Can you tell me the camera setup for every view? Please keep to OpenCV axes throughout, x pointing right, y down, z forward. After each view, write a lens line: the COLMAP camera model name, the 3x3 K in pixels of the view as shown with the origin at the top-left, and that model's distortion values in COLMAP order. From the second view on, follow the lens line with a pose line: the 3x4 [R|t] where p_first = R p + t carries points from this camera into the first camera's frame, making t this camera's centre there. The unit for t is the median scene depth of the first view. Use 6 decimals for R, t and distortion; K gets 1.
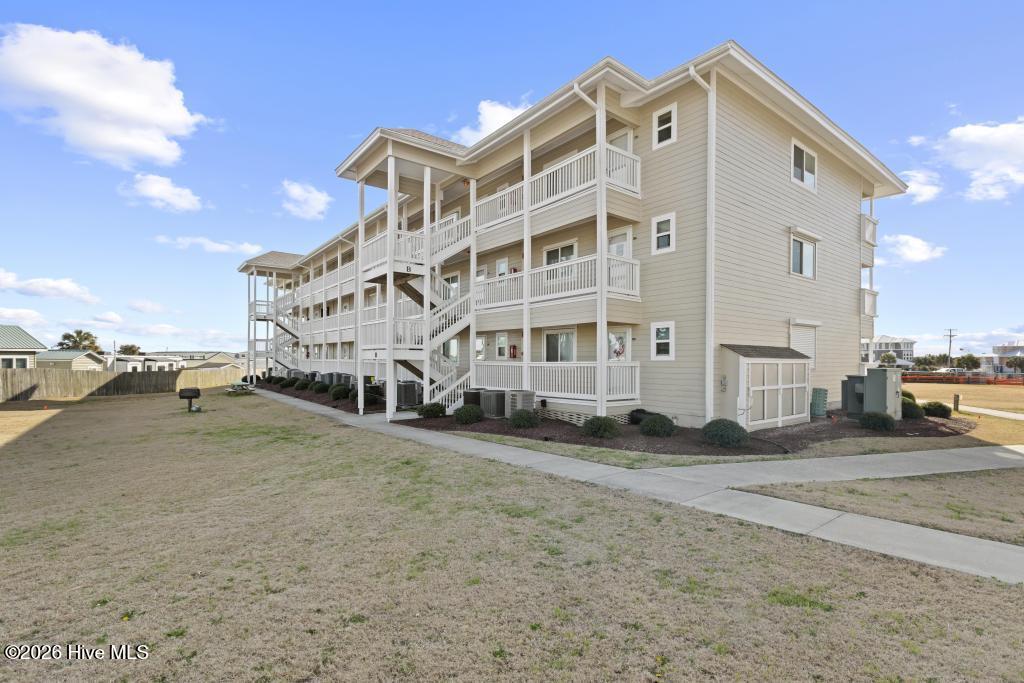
lens RADIAL K [[471.6, 0, 514.3], [0, 471.6, 352.2], [0, 0, 1]] dist [-0.002671, -0.002341]
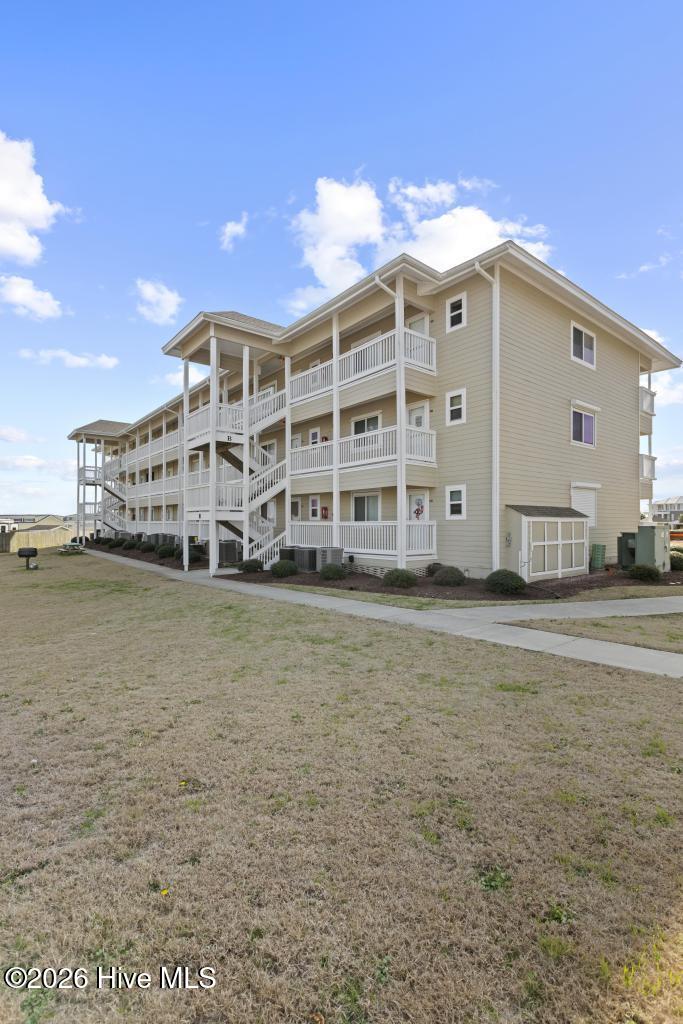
lens RADIAL K [[471.6, 0, 339.6], [0, 471.6, 513.3], [0, 0, 1]] dist [-0.002671, -0.002341]
pose [[0.999924, -0.004352, 0.011524, 0.024263], [0.004397, 0.999983, -0.003919, 0.005645], [-0.011507, 0.003969, 0.999926, -0.124792]]
